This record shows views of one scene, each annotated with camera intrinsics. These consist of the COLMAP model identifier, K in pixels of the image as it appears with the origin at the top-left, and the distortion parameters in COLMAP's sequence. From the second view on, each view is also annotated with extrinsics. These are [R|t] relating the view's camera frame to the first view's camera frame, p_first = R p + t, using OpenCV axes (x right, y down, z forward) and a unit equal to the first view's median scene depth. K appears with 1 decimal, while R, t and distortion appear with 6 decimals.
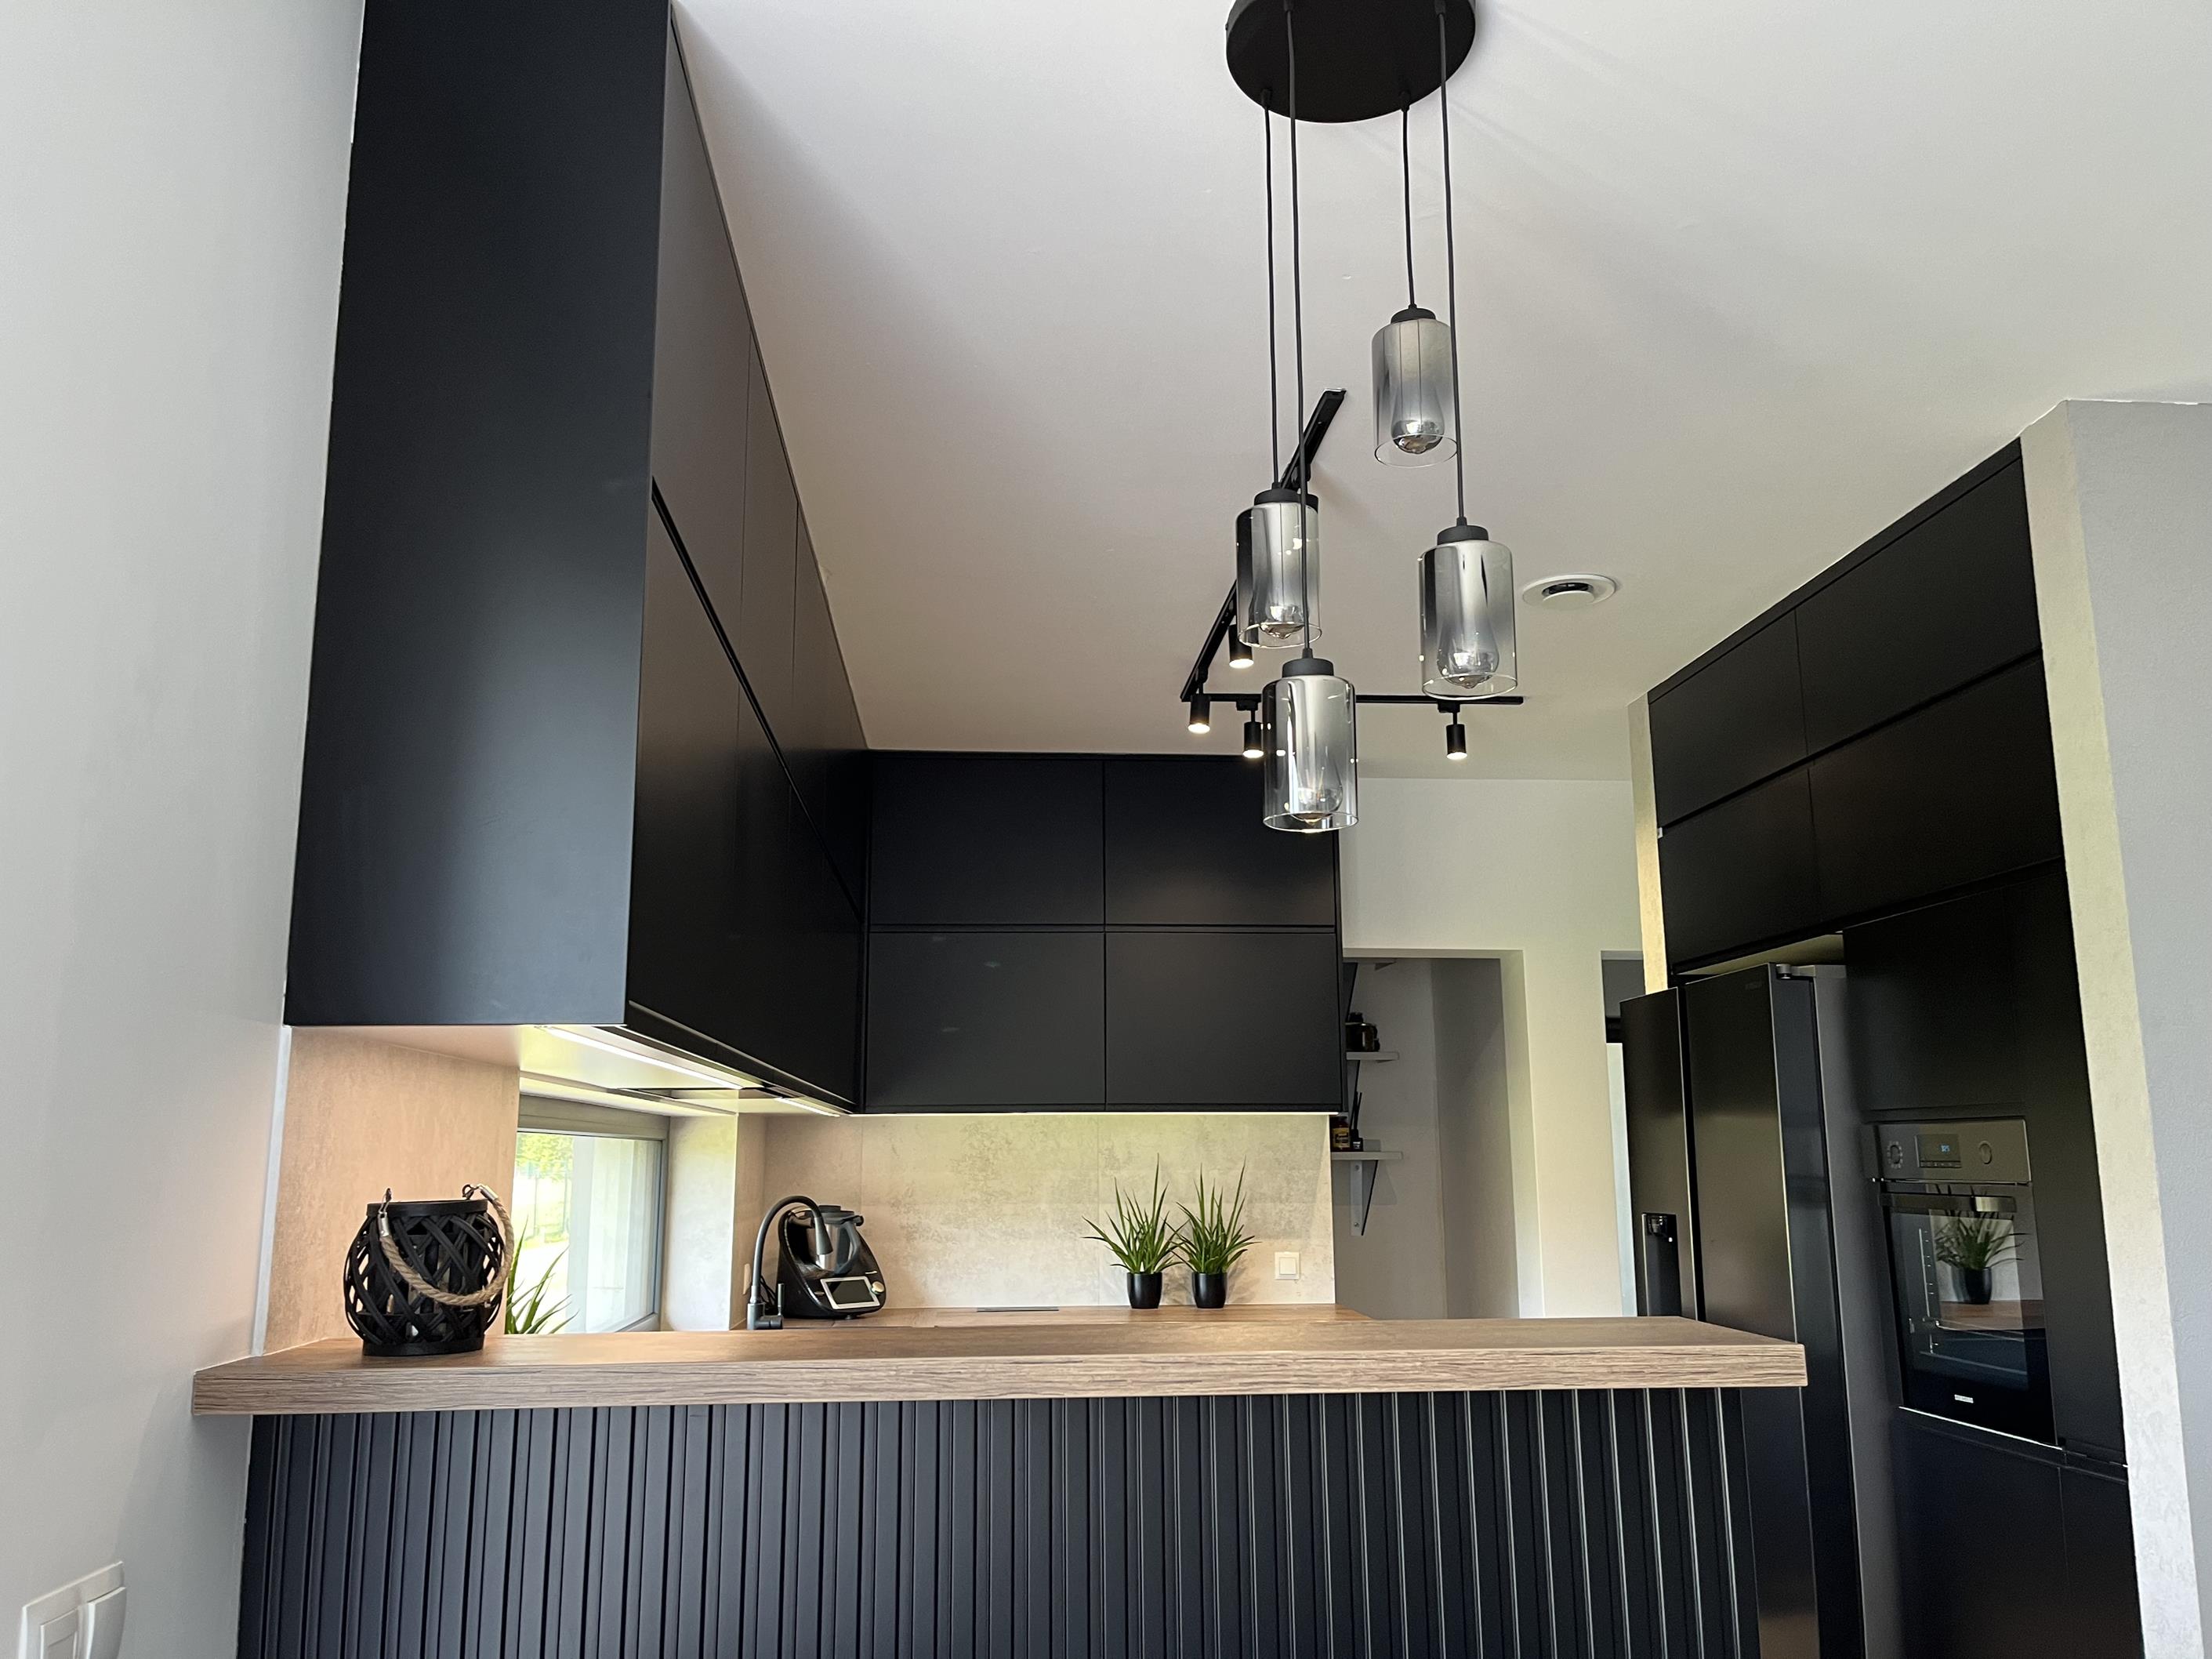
lens RADIAL K [[1679.3, 0, 1109.3], [0, 1679.3, 824.2], [0, 0, 1]] dist [0.074111, -0.106641]
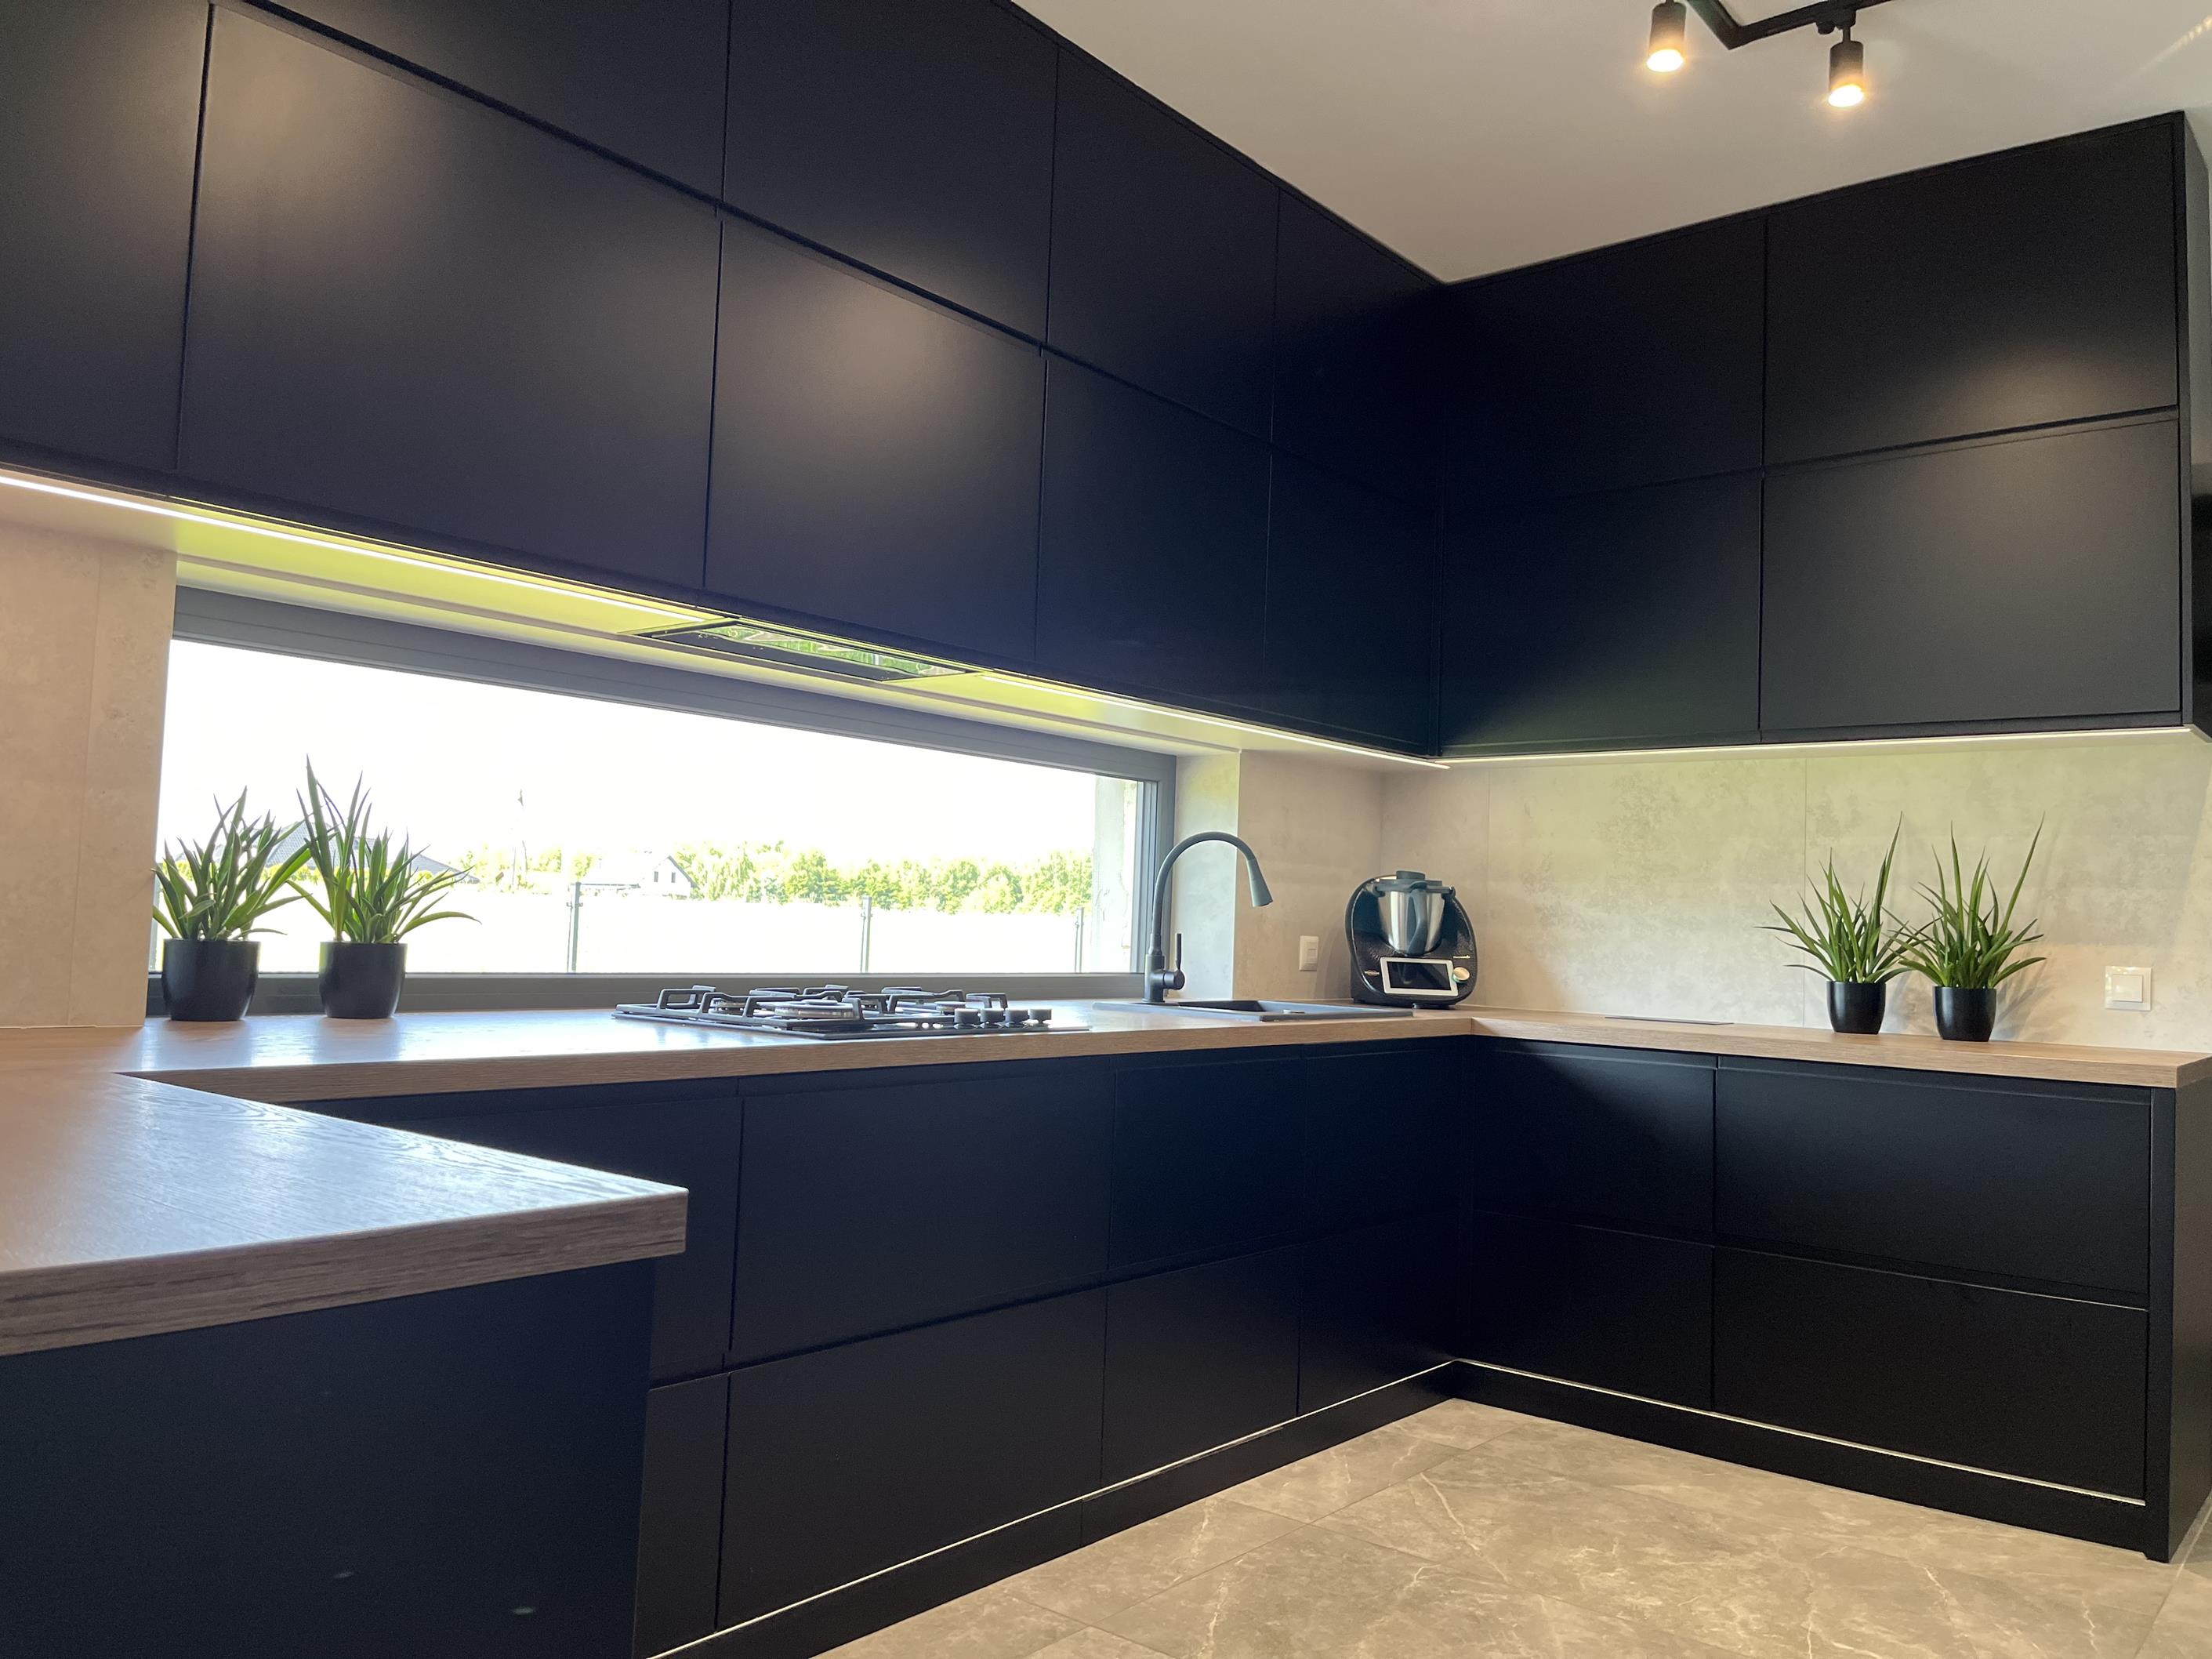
lens RADIAL K [[1679.3, 0, 1098.3], [0, 1679.3, 826.3], [0, 0, 1]] dist [0.074111, -0.106641]
pose [[0.716708, -0.011848, -0.697273, 0.274824], [0.096989, 0.991832, 0.082840, 0.120223], [0.690596, -0.127000, 0.712003, 0.323590]]
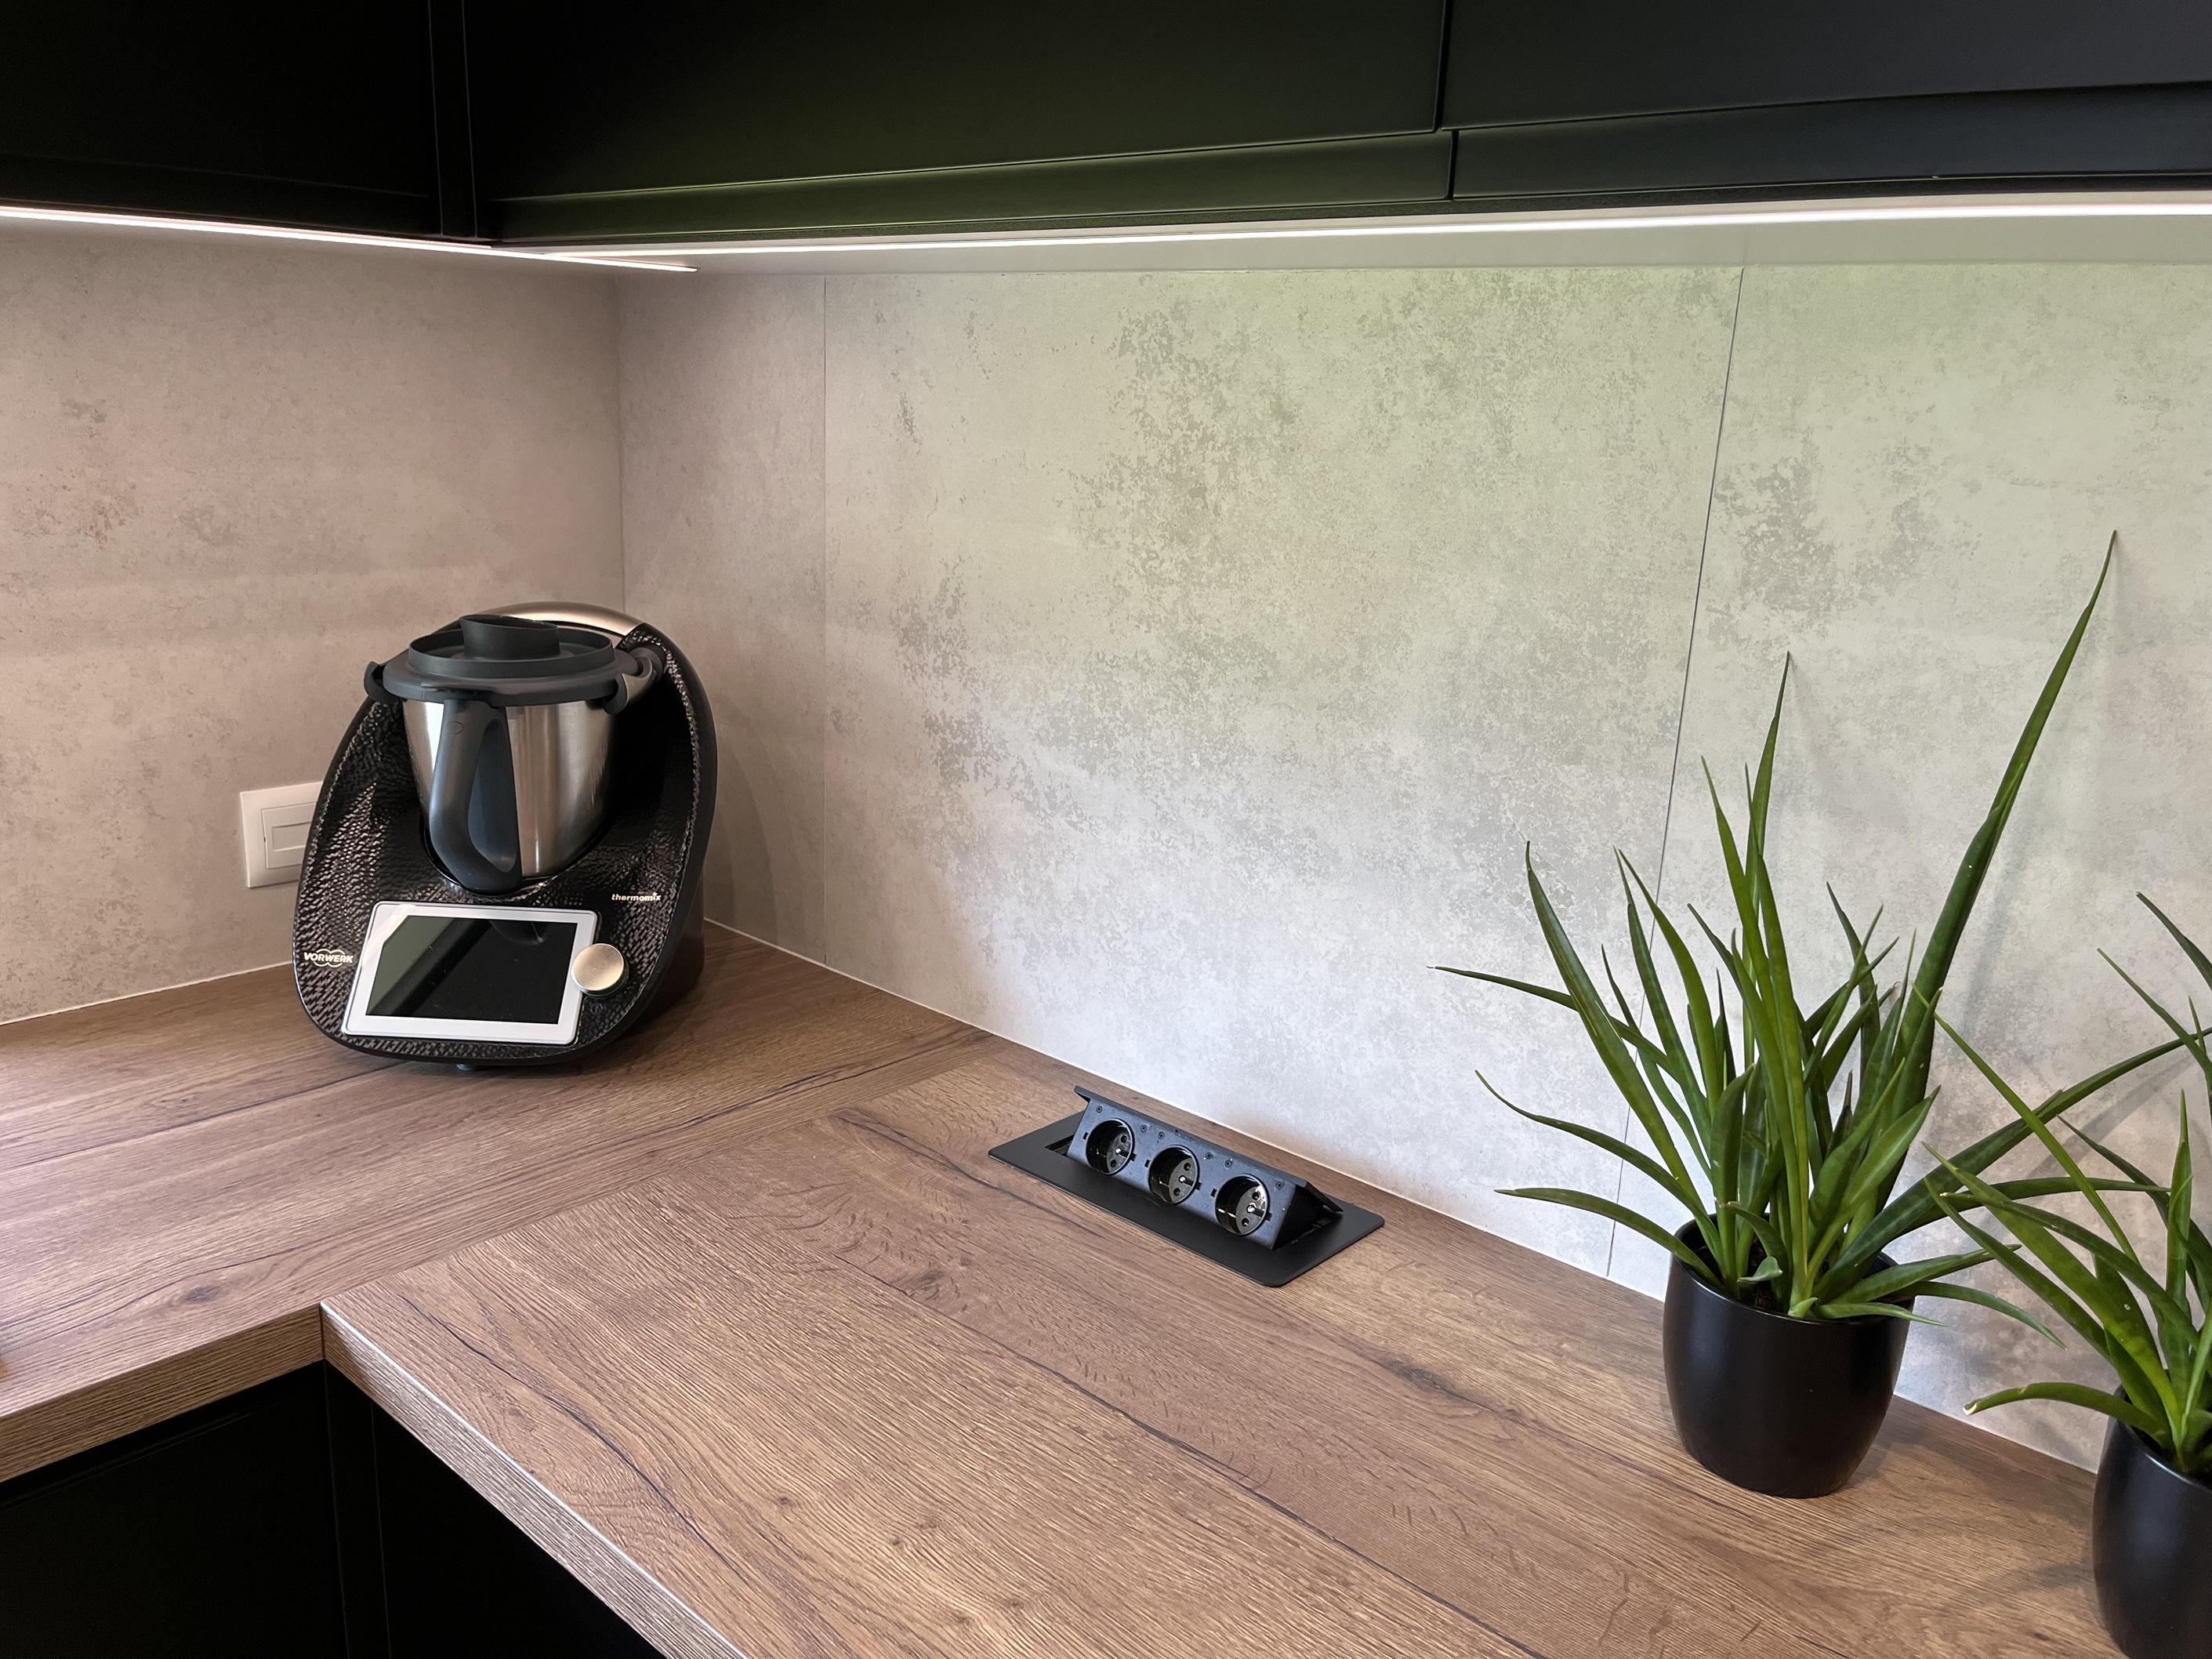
lens RADIAL K [[1679.3, 0, 1102.3], [0, 1679.3, 845.1], [0, 0, 1]] dist [0.074111, -0.106641]
pose [[0.687104, 0.224173, -0.691111, 0.078629], [0.095721, 0.914990, 0.391958, 0.159827], [0.720226, -0.335470, 0.607235, 0.869418]]
